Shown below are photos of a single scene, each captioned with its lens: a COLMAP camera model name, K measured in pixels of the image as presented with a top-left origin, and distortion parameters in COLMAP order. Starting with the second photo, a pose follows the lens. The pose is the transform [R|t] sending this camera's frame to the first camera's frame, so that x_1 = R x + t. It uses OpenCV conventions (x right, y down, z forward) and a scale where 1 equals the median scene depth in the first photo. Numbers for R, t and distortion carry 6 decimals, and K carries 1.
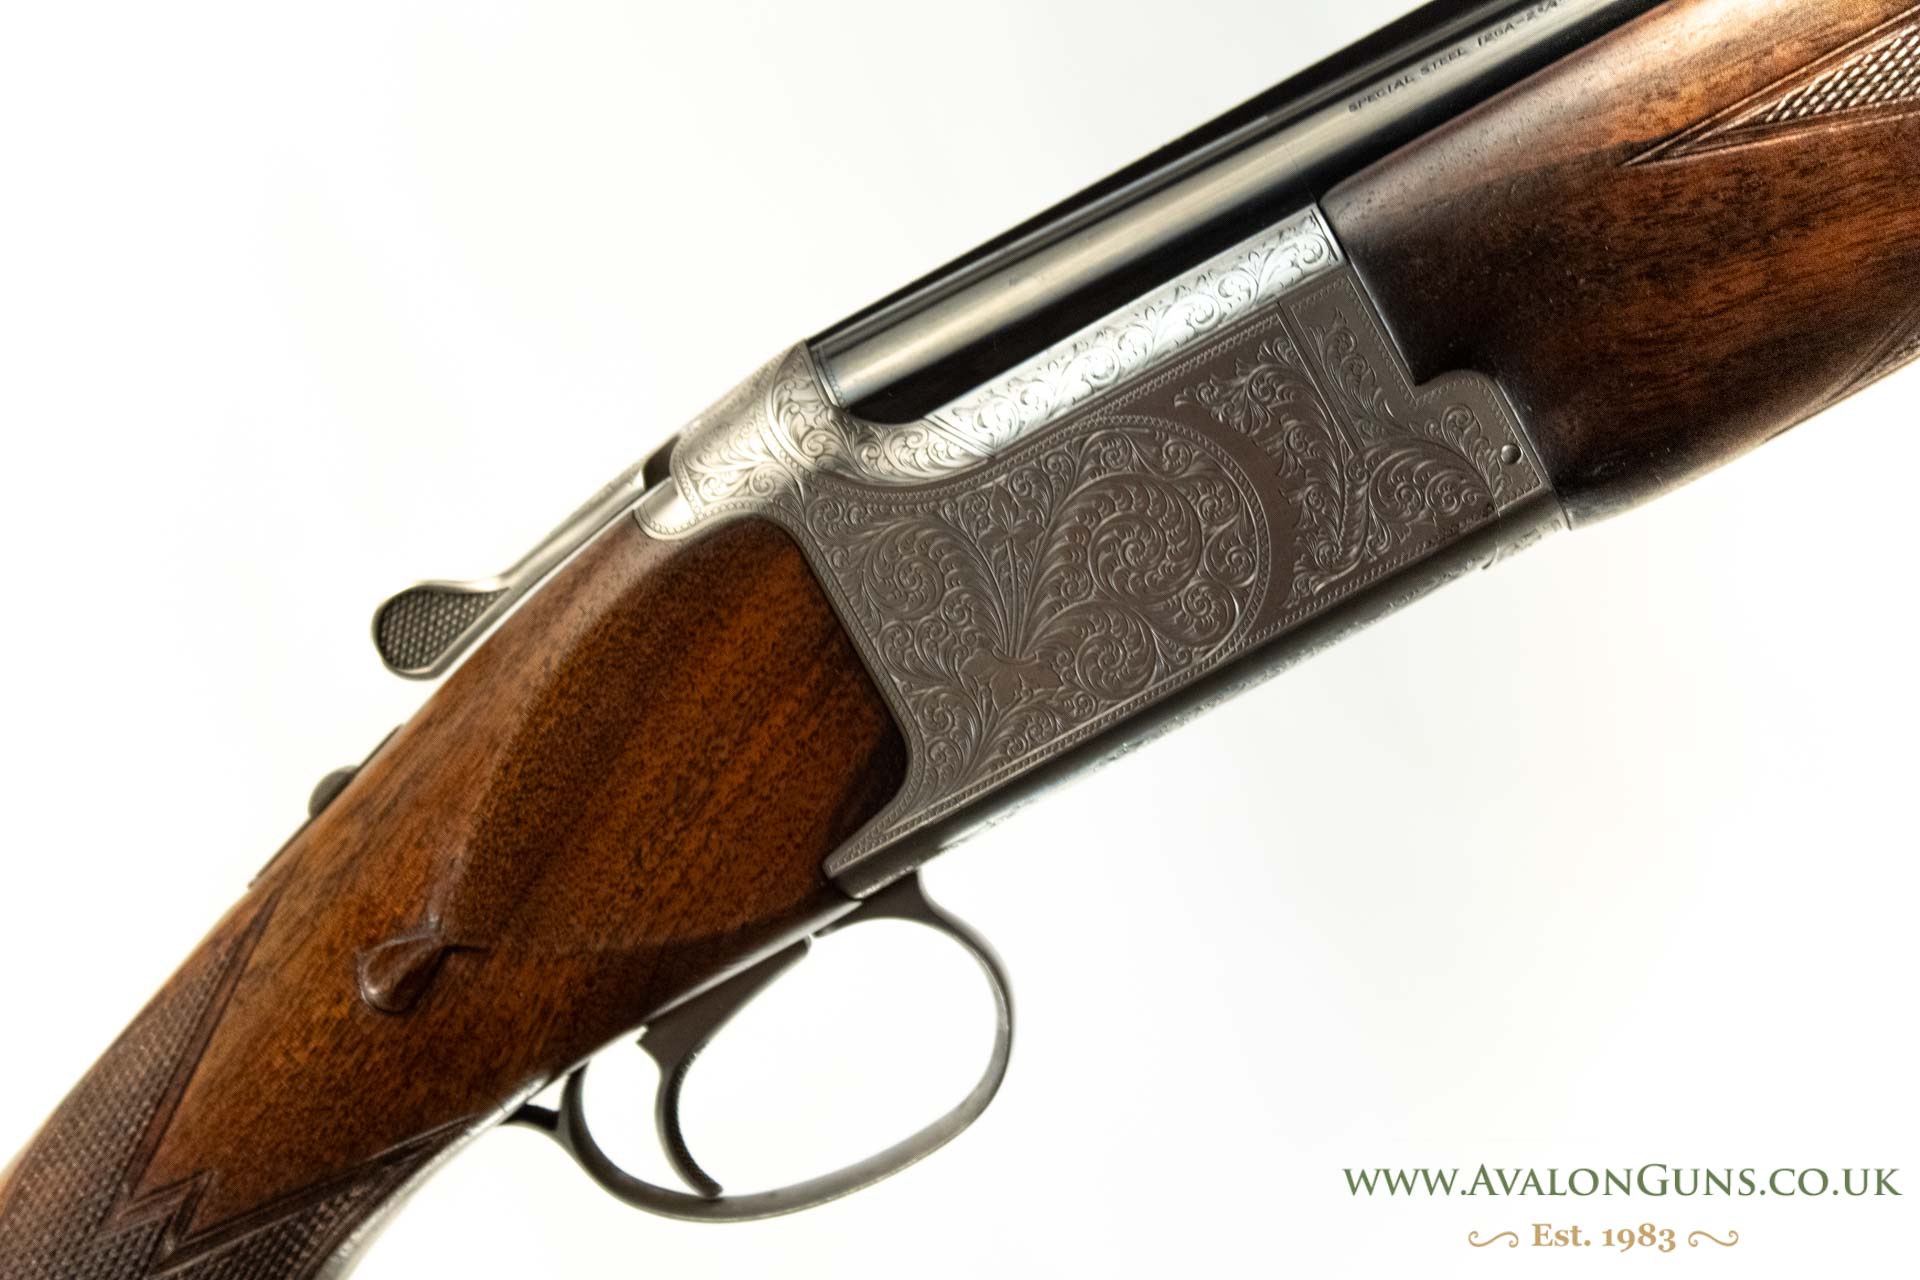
lens RADIAL K [[4859.0, 0, 962.0], [0, 4859.0, 640.2], [0, 0, 1]] dist [0.073610, 0.000000]
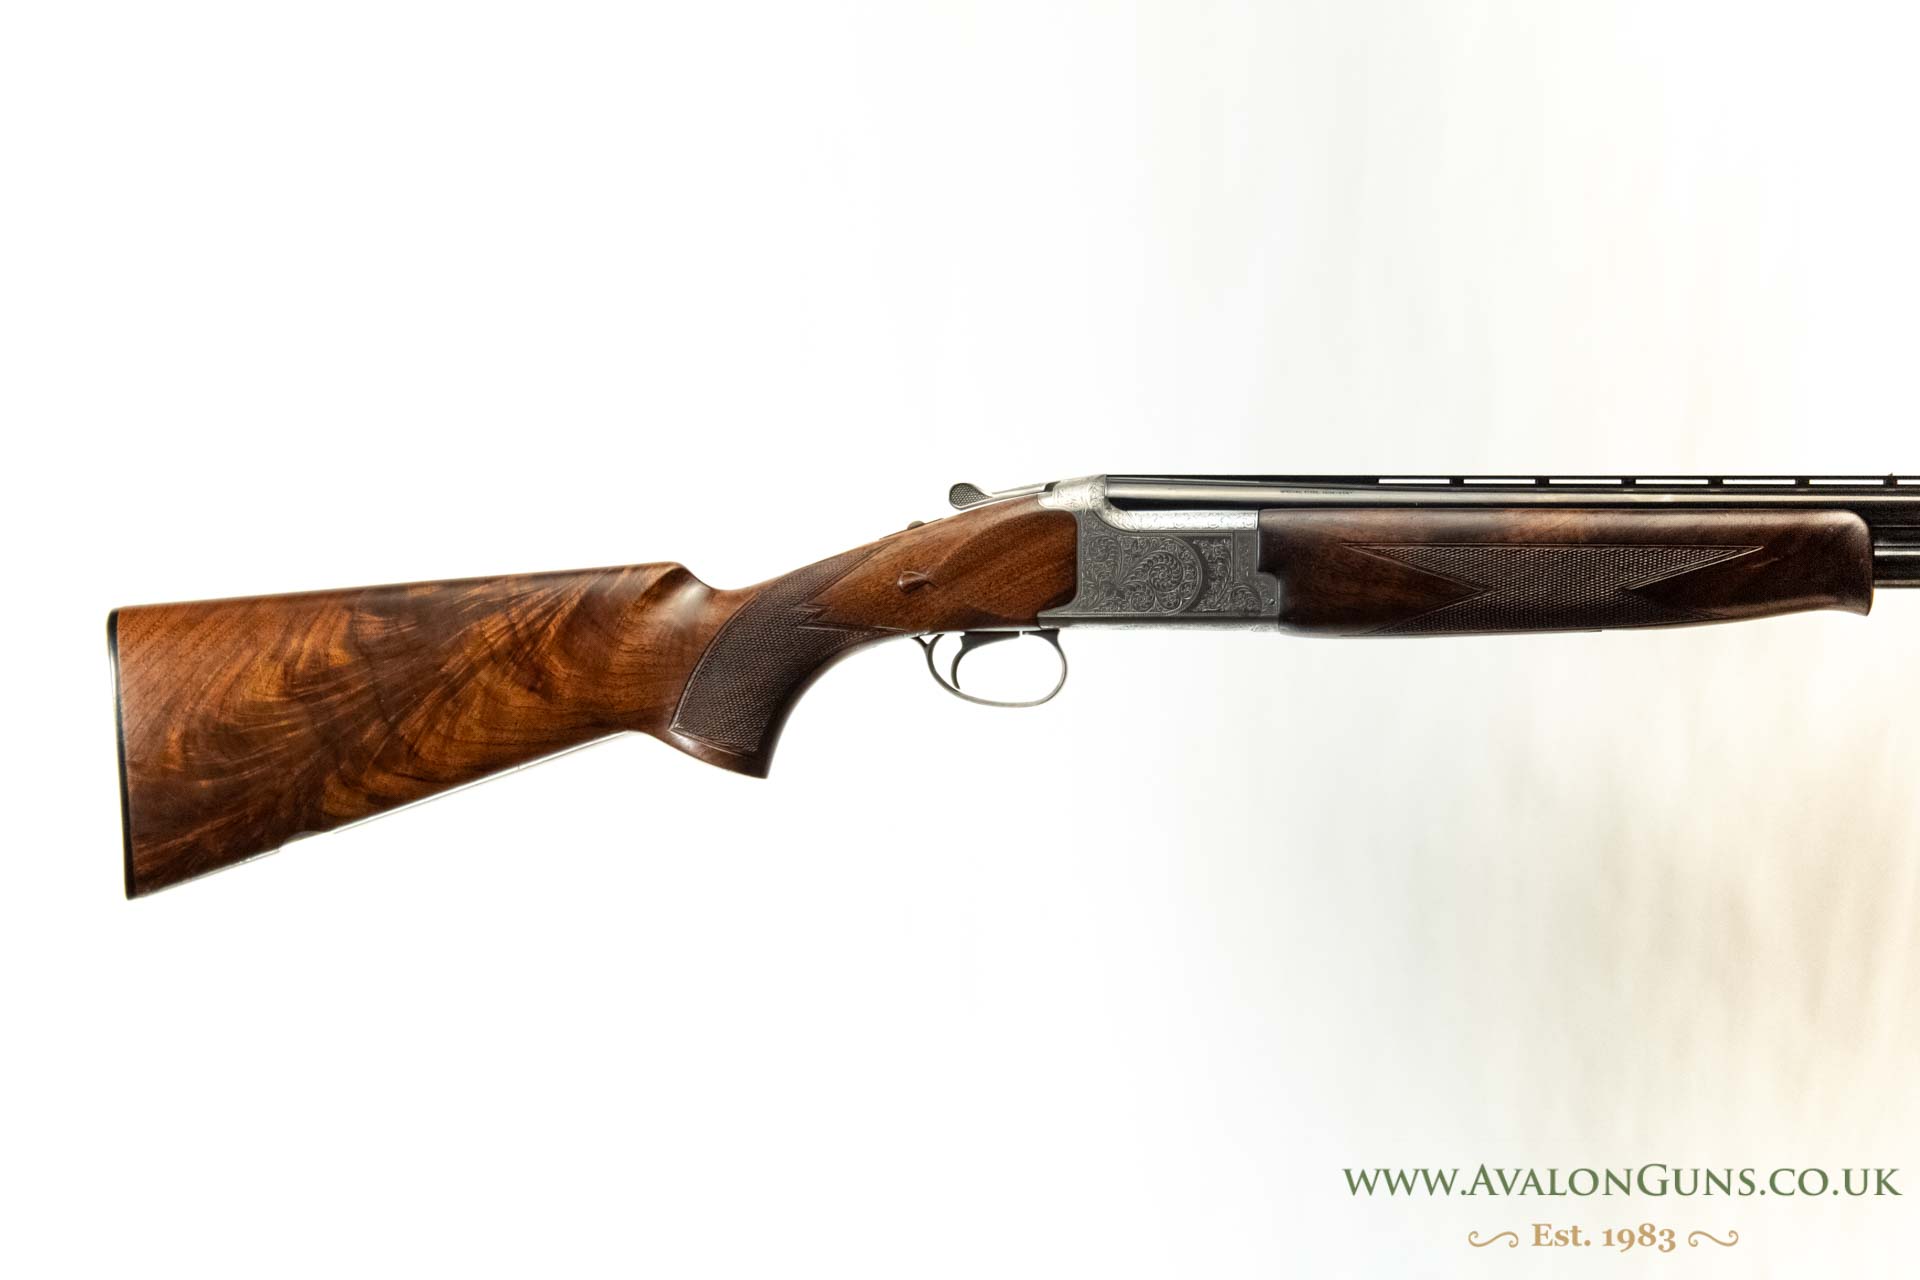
lens RADIAL K [[4859.0, 0, 958.7], [0, 4859.0, 638.9], [0, 0, 1]] dist [0.073610, 0.000000]
pose [[0.877177, 0.479312, -0.028646, 0.029179], [-0.480054, 0.876706, -0.030574, 0.192058], [0.010459, 0.040571, 0.999122, -2.381746]]
